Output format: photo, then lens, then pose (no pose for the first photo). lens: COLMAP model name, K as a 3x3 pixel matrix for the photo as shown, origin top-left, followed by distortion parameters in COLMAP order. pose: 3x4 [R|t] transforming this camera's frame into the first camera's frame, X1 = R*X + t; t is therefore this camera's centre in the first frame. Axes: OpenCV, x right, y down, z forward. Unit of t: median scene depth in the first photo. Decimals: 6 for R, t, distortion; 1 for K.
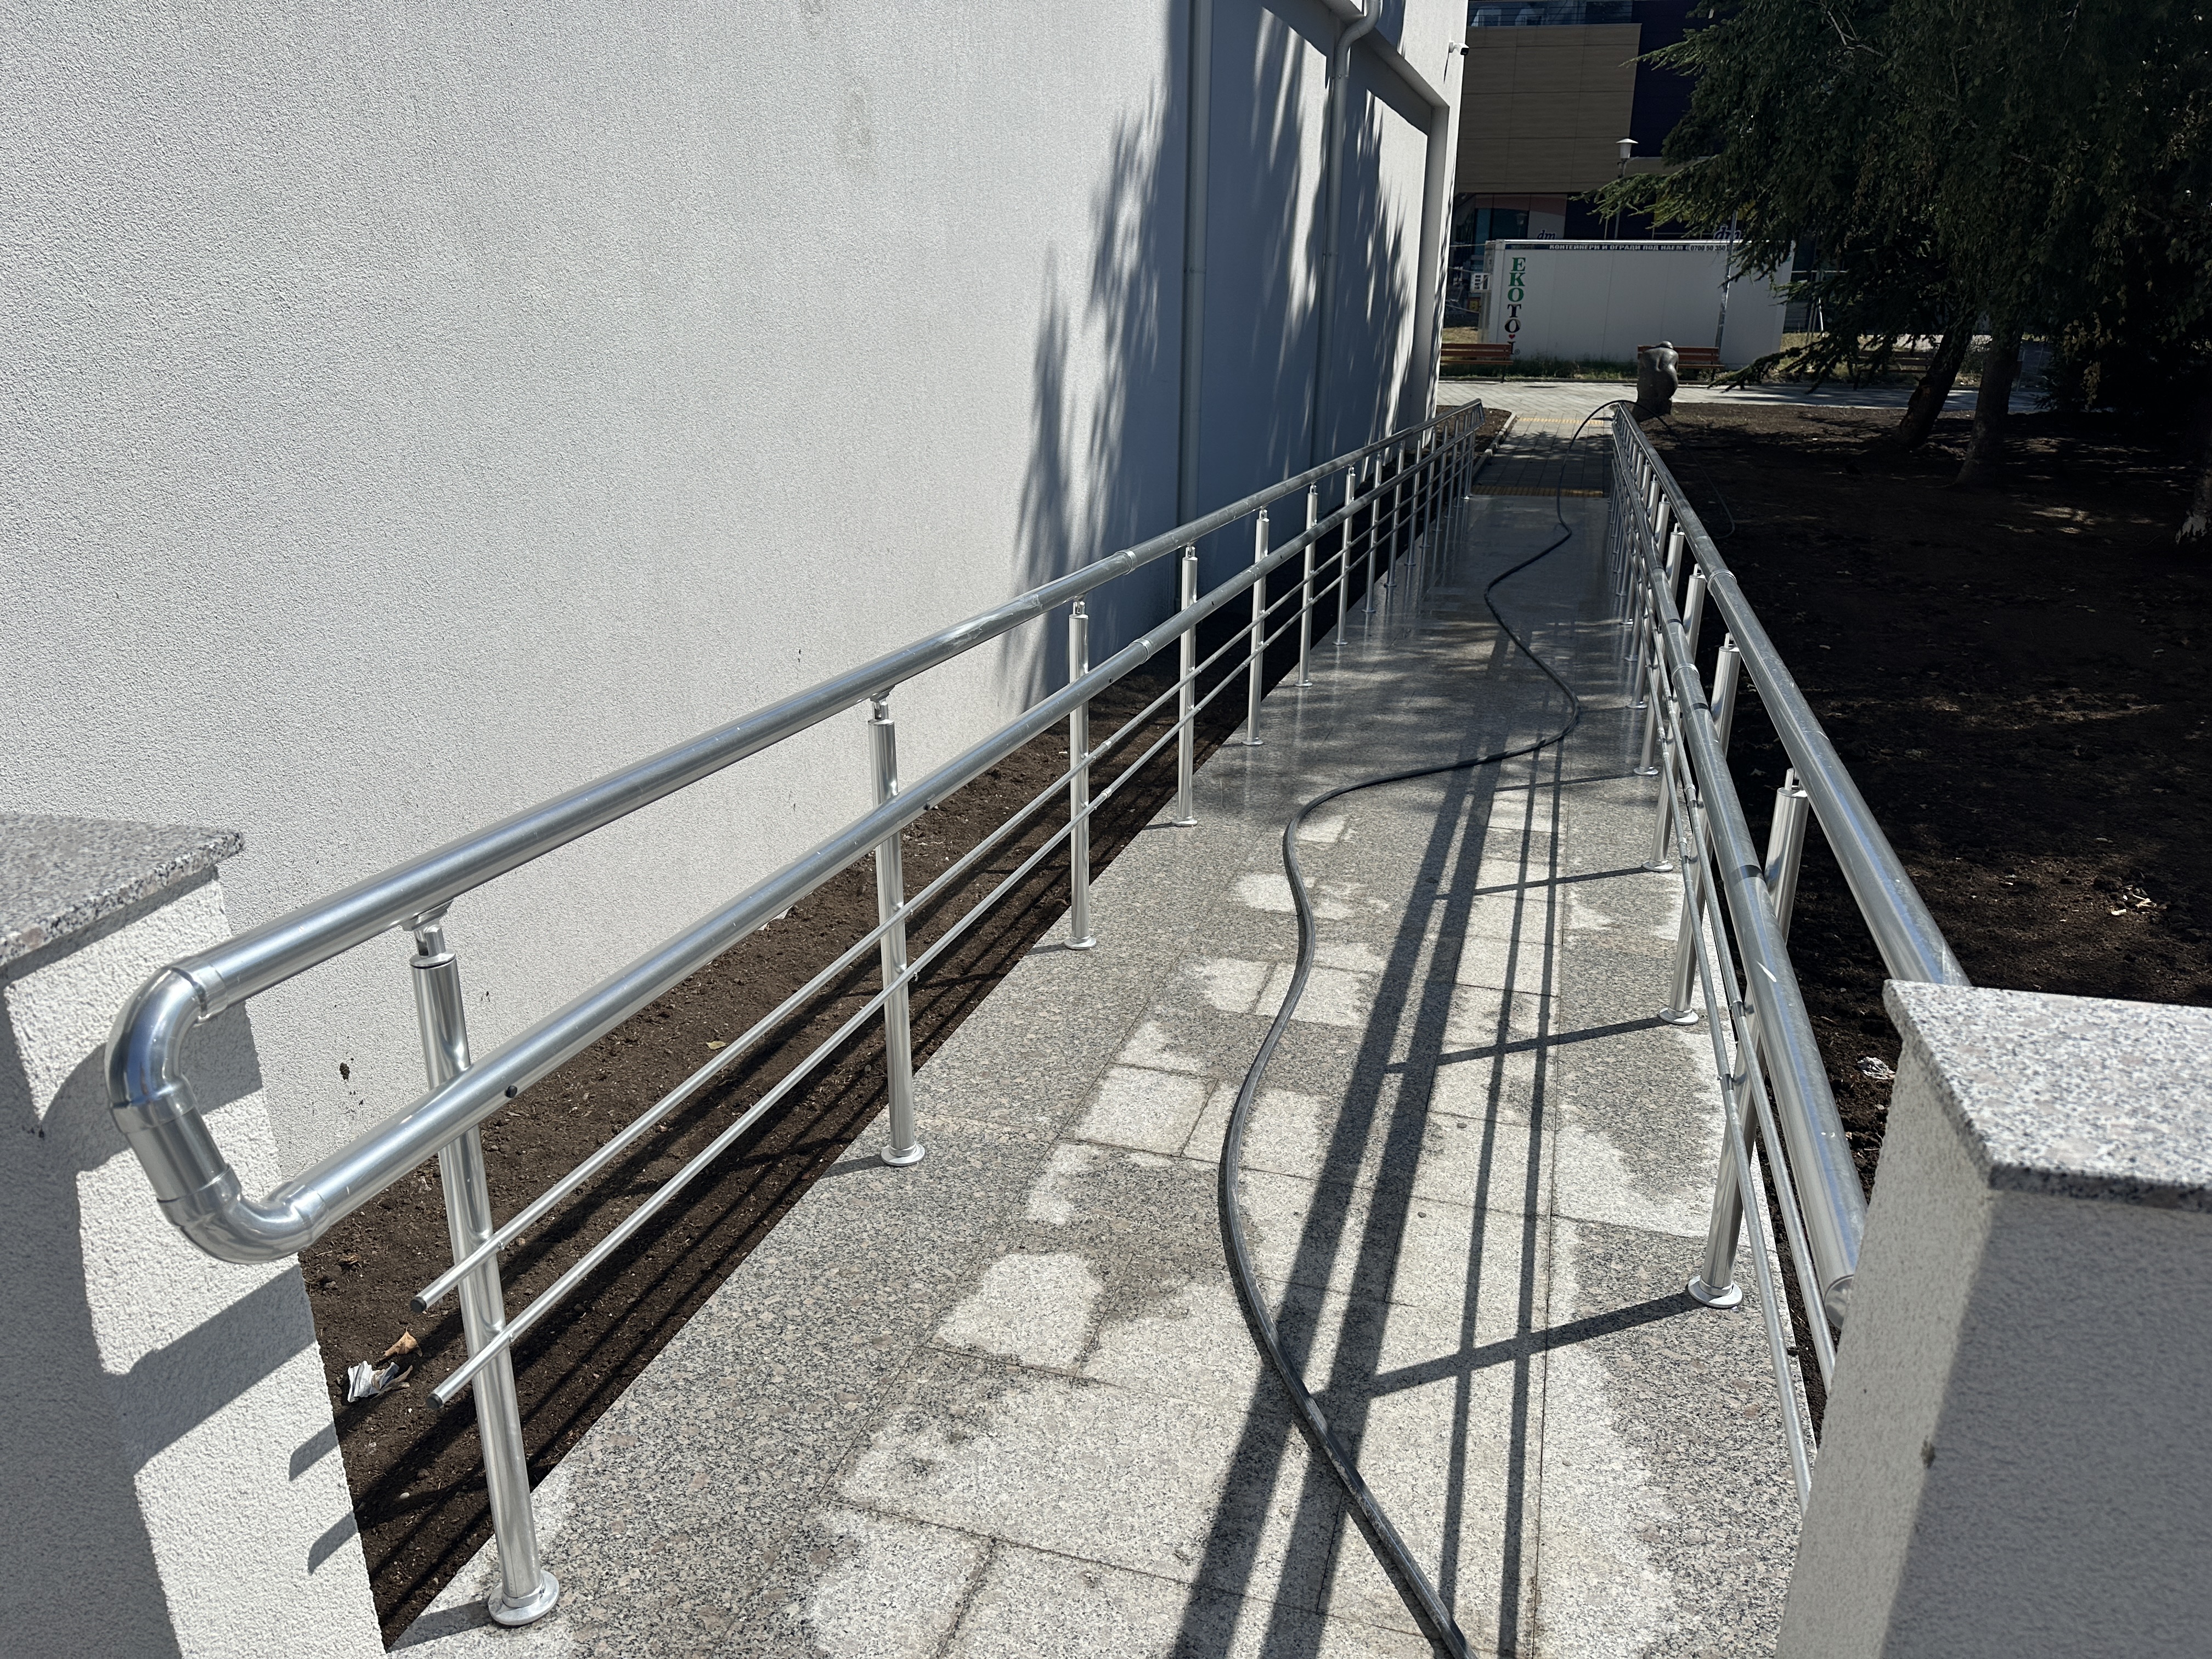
lens RADIAL K [[1617.6, 0, 1106.0], [0, 1617.6, 829.5], [0, 0, 1]] dist [-0.008984, -0.003837]
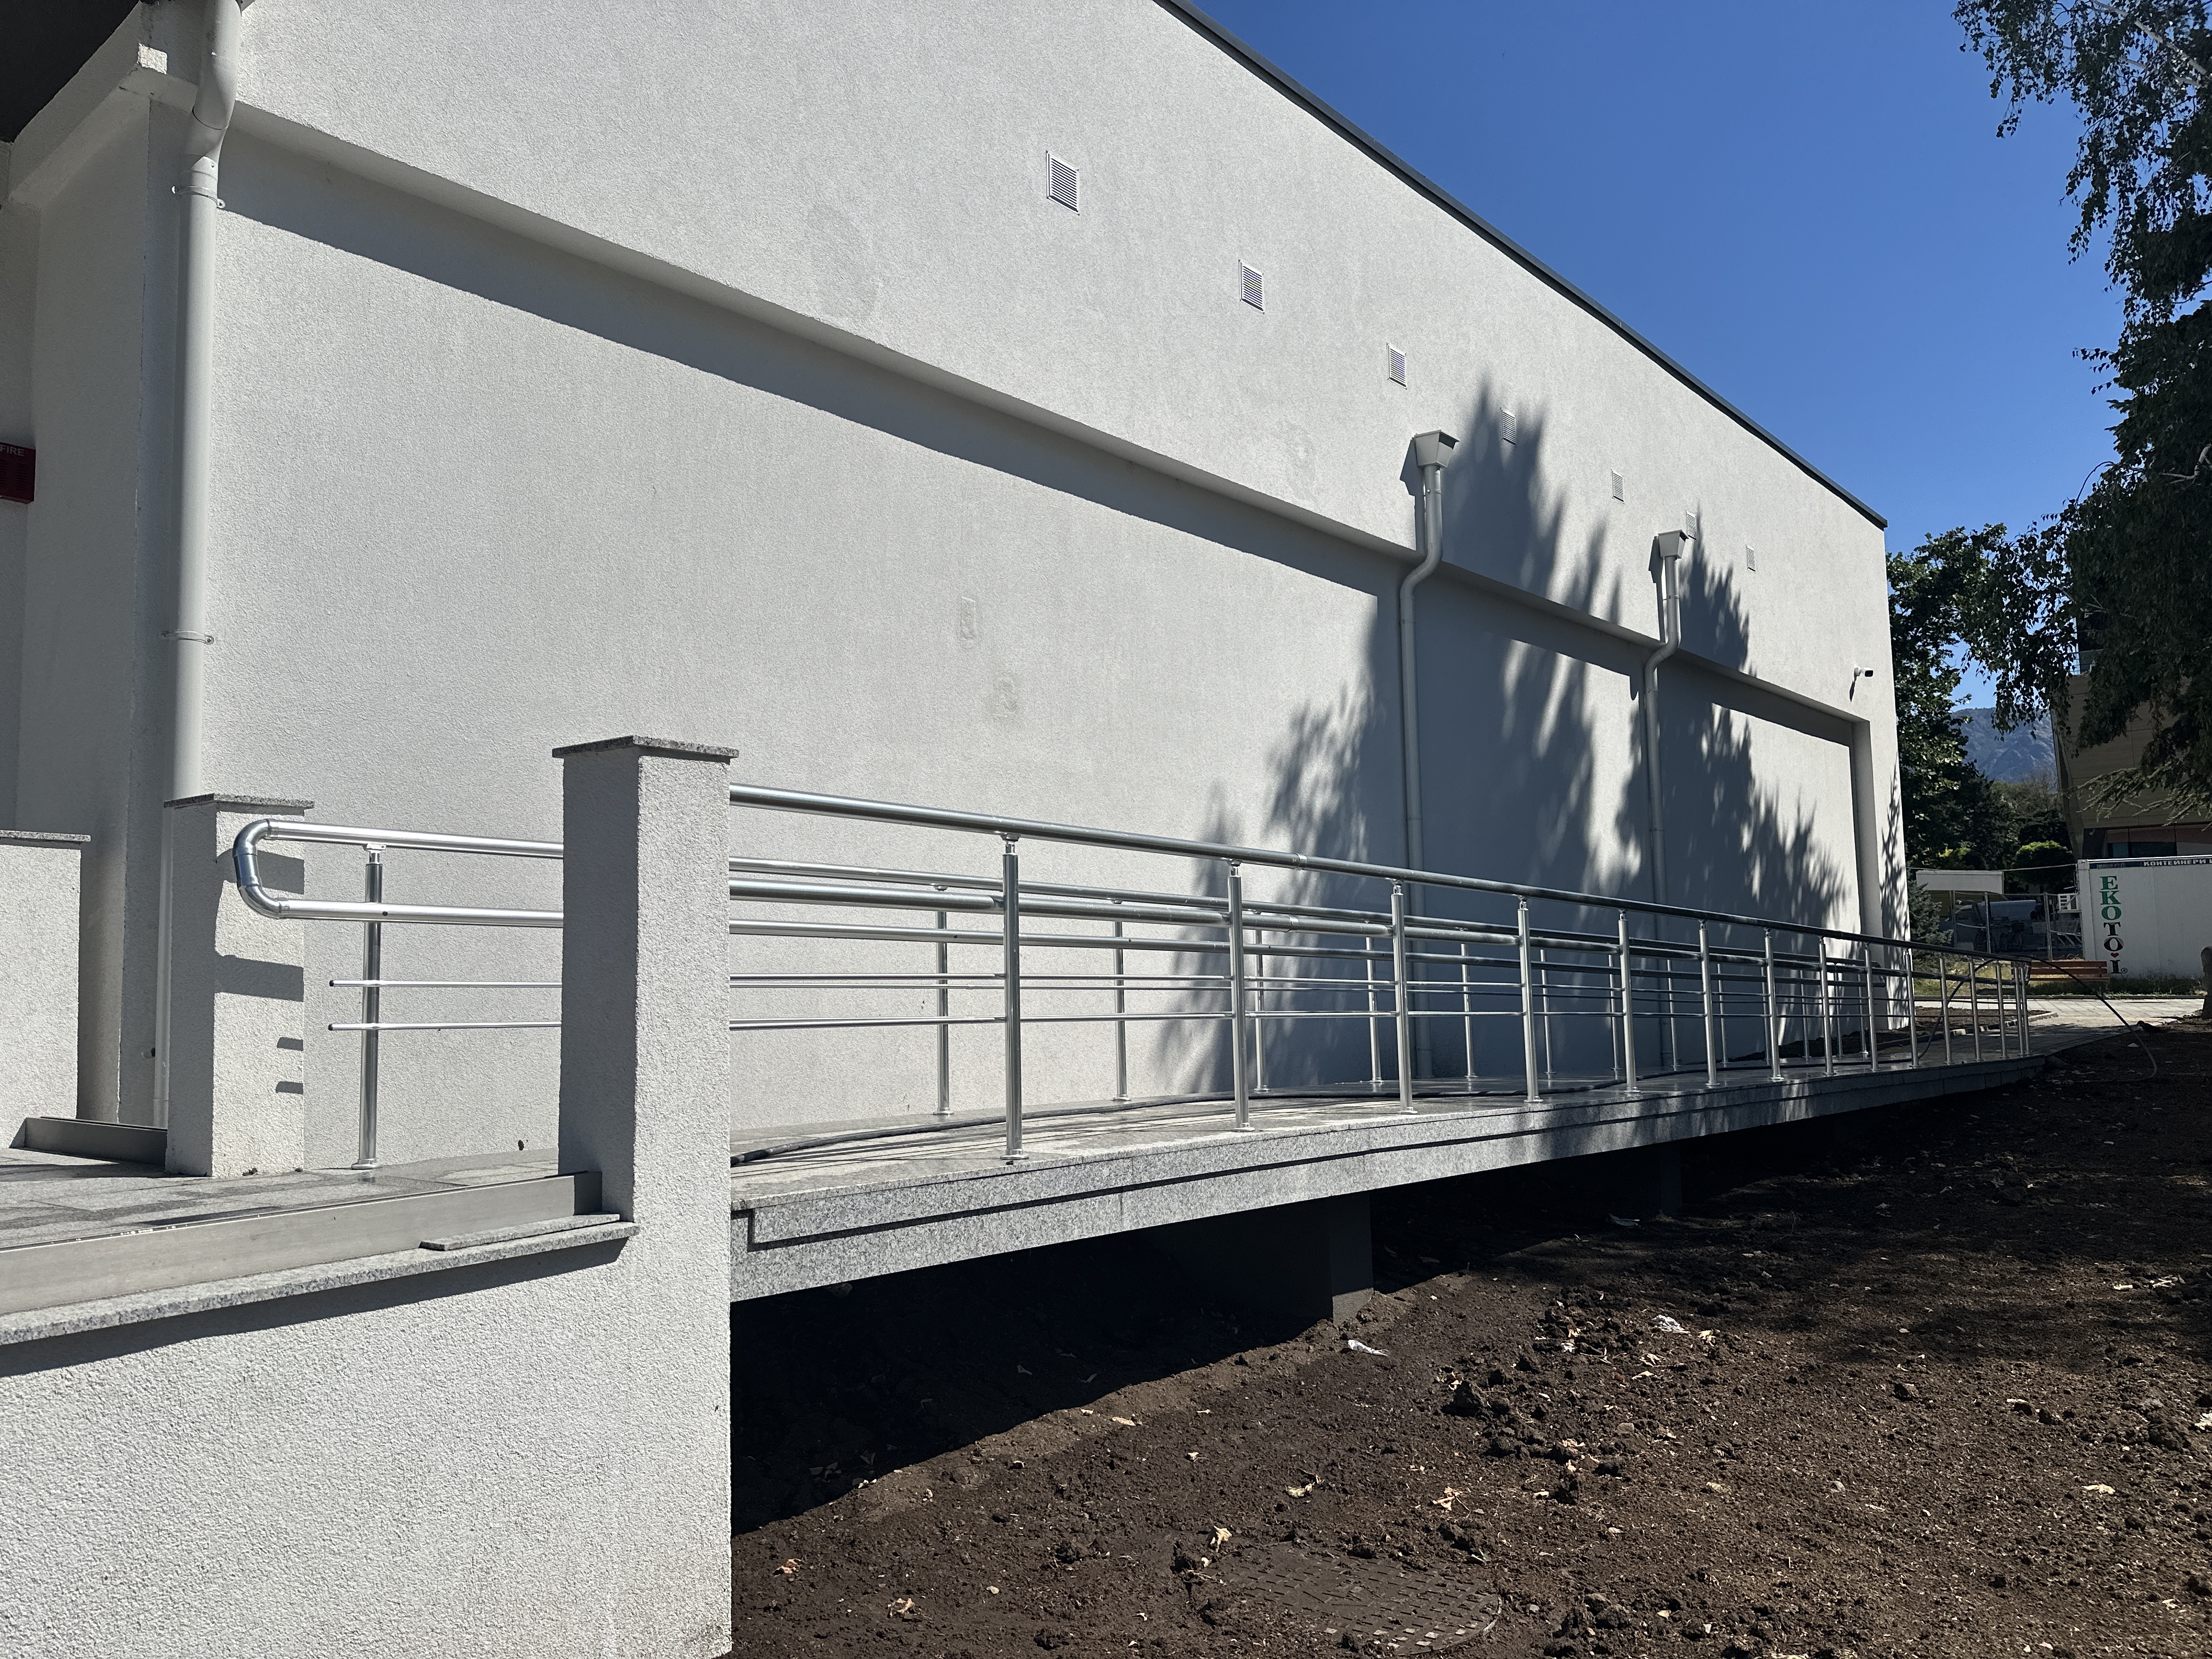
lens RADIAL K [[1617.6, 0, 1106.0], [0, 1617.6, 829.5], [0, 0, 1]] dist [-0.008984, -0.003837]
pose [[0.893865, -0.072187, -0.442488, 0.447602], [-0.120224, 0.912213, -0.391680, 0.221014], [0.431917, 0.403306, 0.806717, -0.166624]]
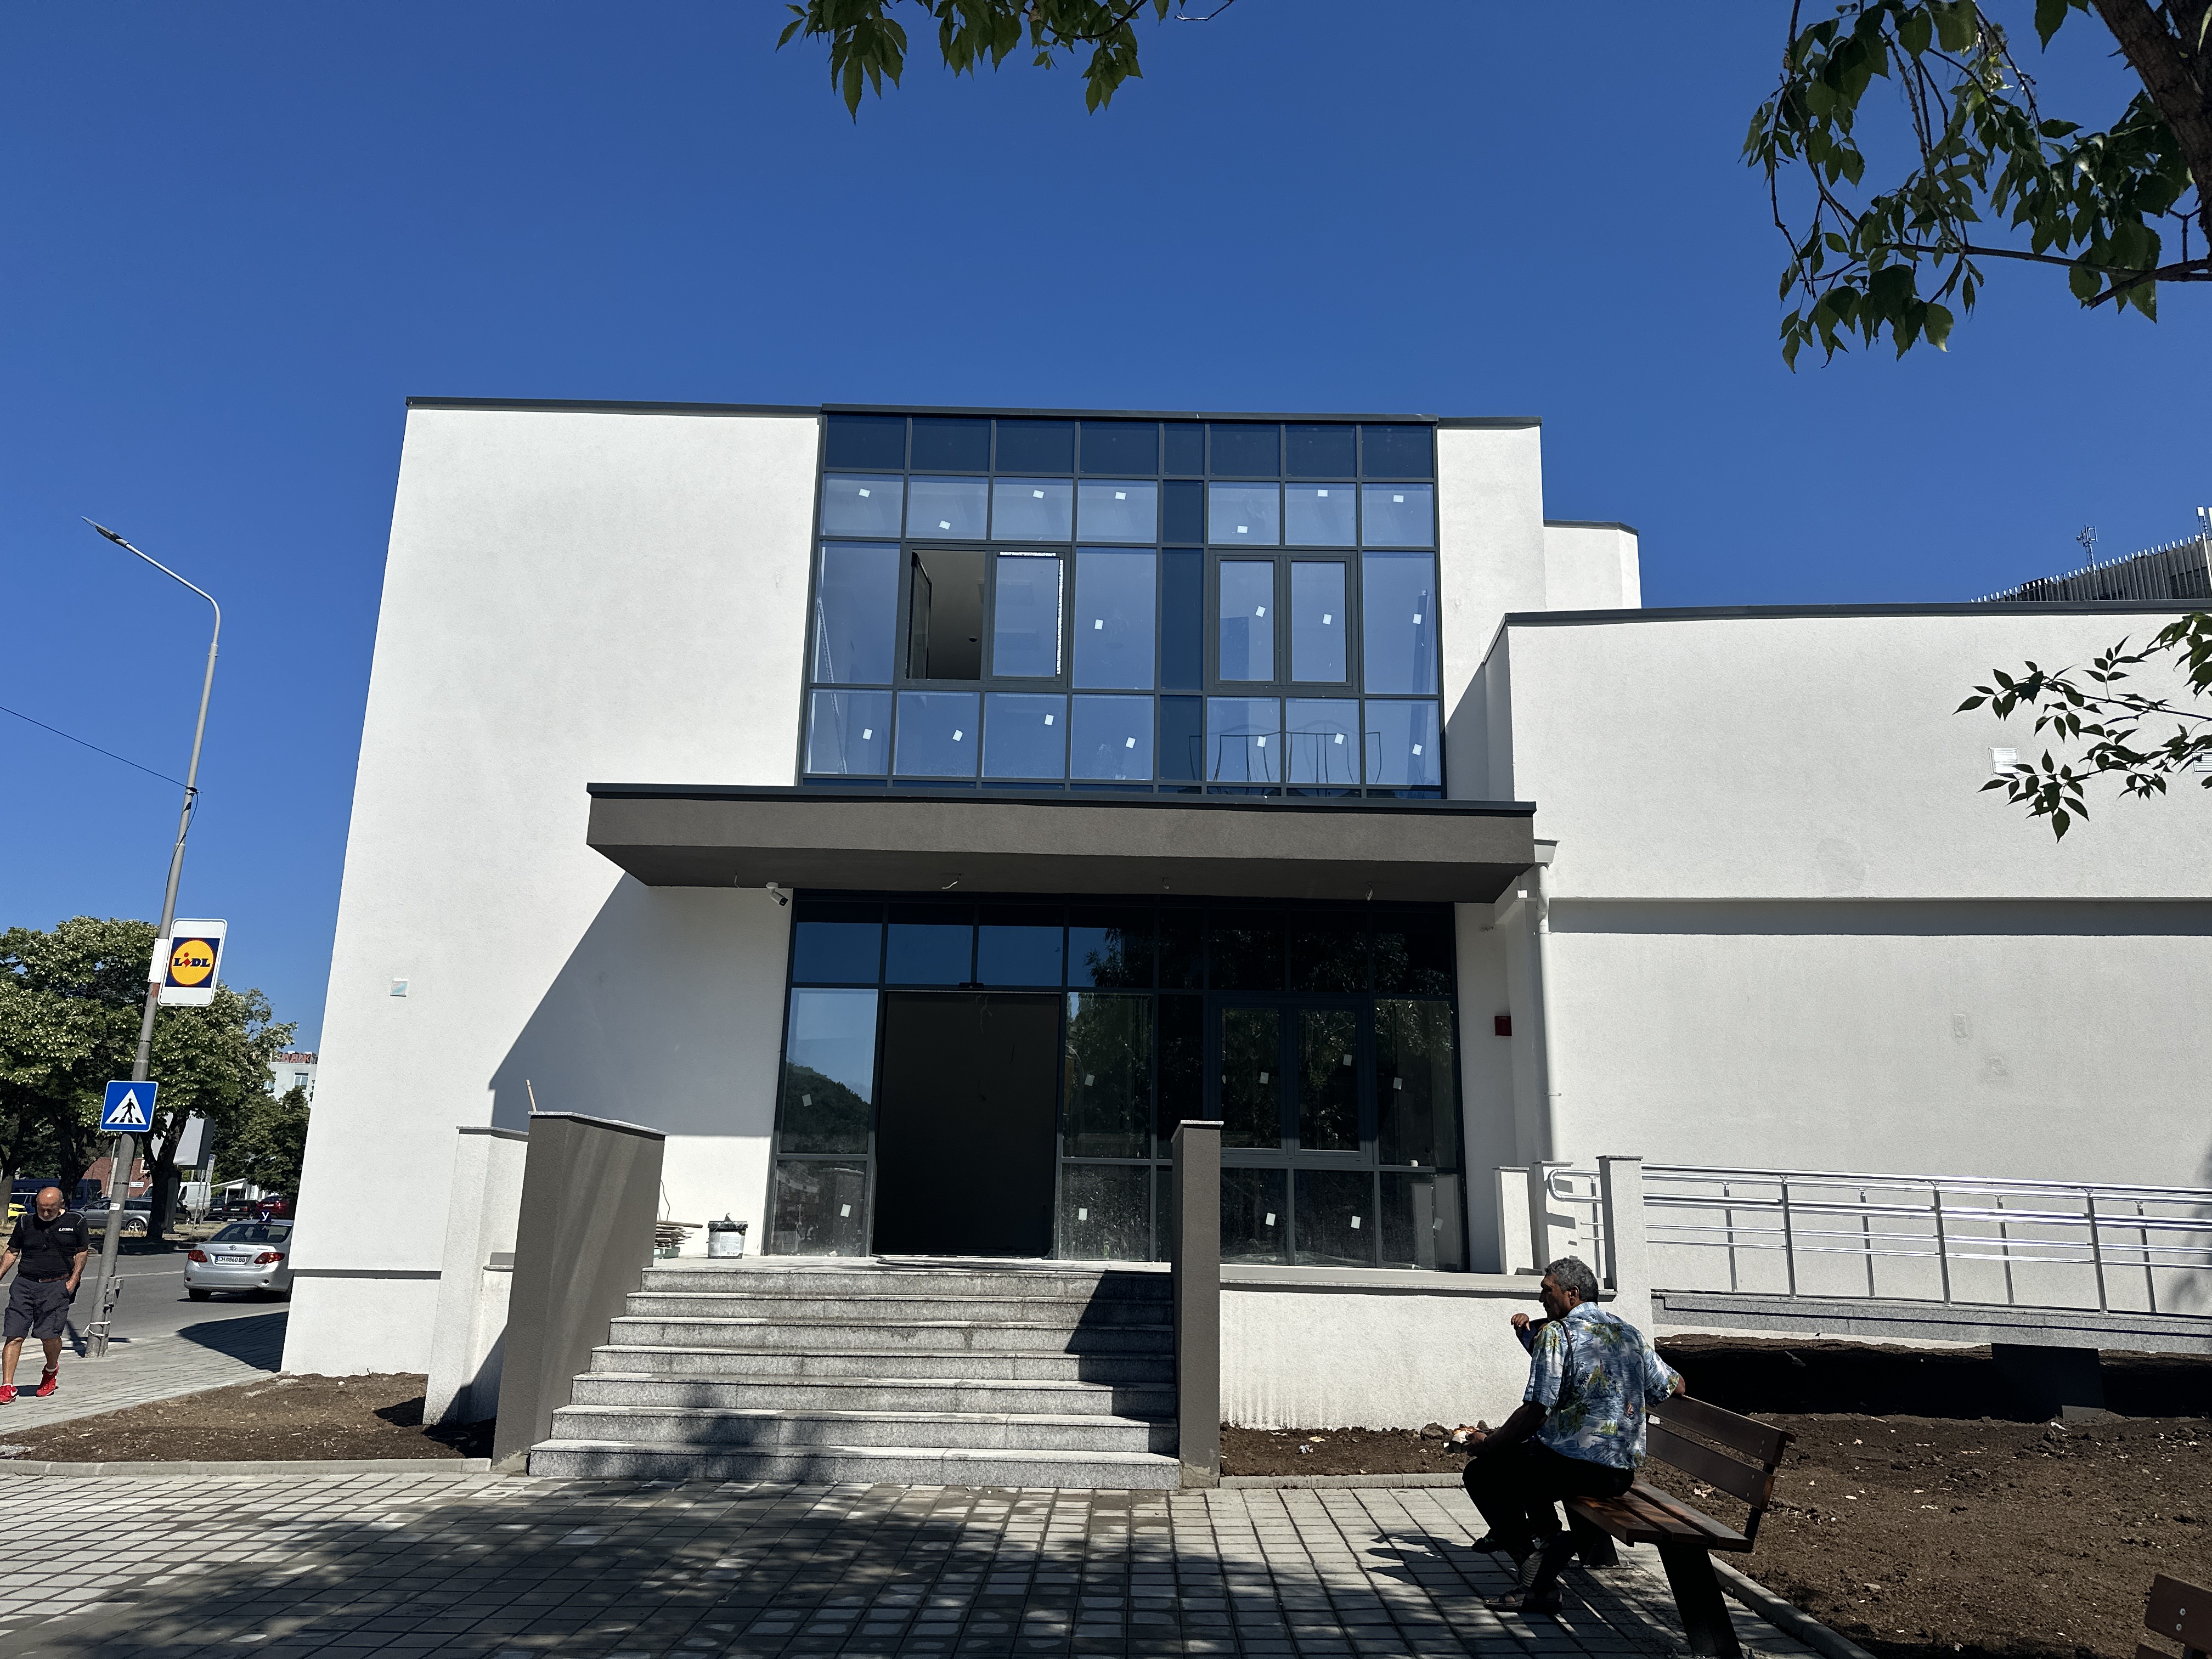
lens RADIAL K [[1617.6, 0, 1106.0], [0, 1617.6, 829.5], [0, 0, 1]] dist [-0.008984, -0.003837]
pose [[0.171876, -0.248740, -0.953198, 1.629365], [-0.347998, 0.889883, -0.294967, 0.395328], [0.921605, 0.382409, 0.066389, -0.554716]]
